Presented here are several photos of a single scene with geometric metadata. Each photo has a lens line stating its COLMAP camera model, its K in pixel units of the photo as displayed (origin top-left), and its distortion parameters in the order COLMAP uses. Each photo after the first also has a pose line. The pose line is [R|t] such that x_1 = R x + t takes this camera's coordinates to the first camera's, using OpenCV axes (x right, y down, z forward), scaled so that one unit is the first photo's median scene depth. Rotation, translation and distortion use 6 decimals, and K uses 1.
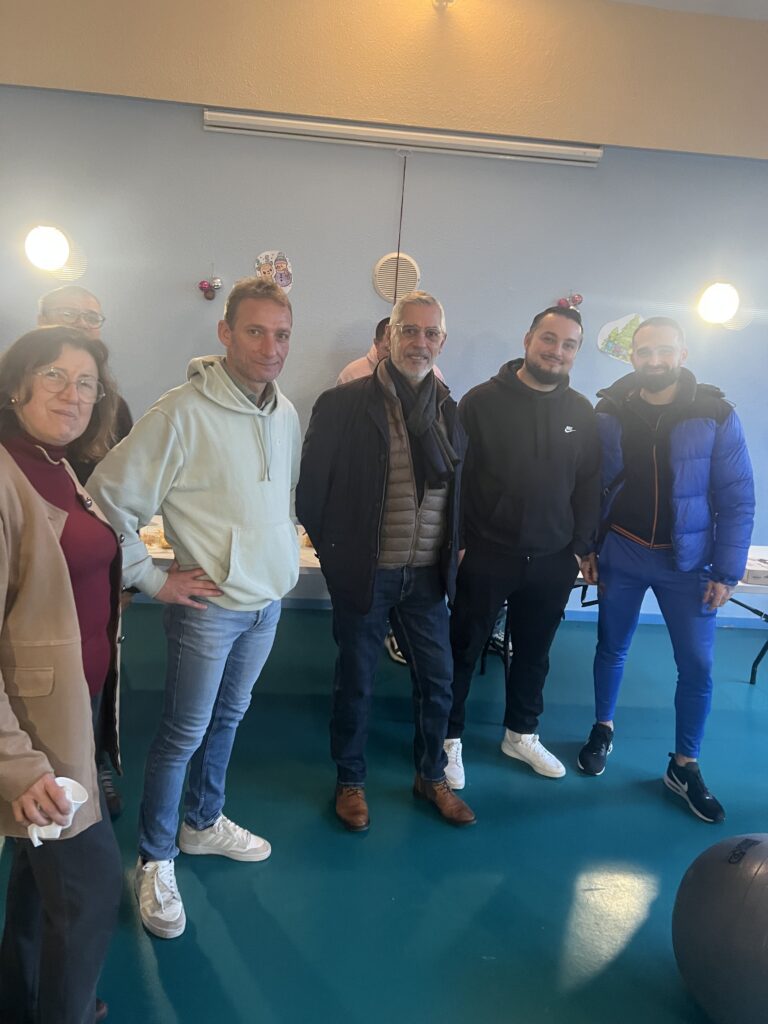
lens RADIAL K [[869.3, 0, 384.0], [0, 869.3, 512.0], [0, 0, 1]] dist [0.031825, 0.005178]
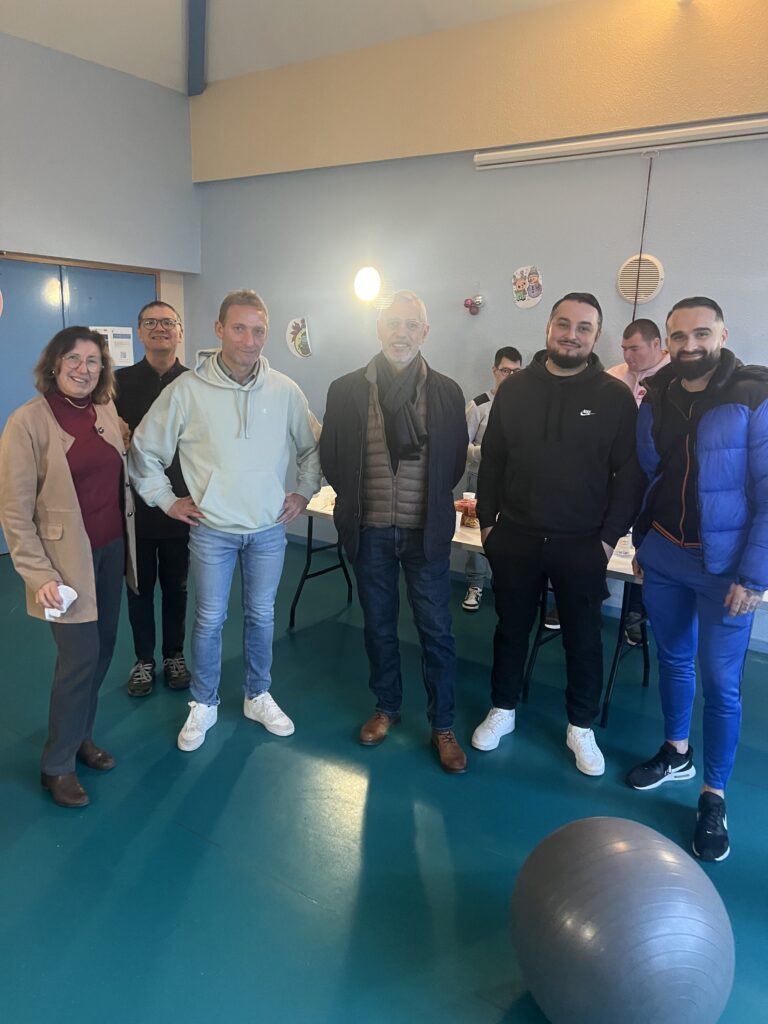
lens RADIAL K [[869.3, 0, 384.0], [0, 869.3, 512.0], [0, 0, 1]] dist [0.031825, 0.005178]
pose [[0.738120, 0.081461, -0.669734, 0.736729], [-0.108254, 0.994122, 0.001609, 0.040646], [0.665928, 0.071314, 0.742599, 0.118300]]
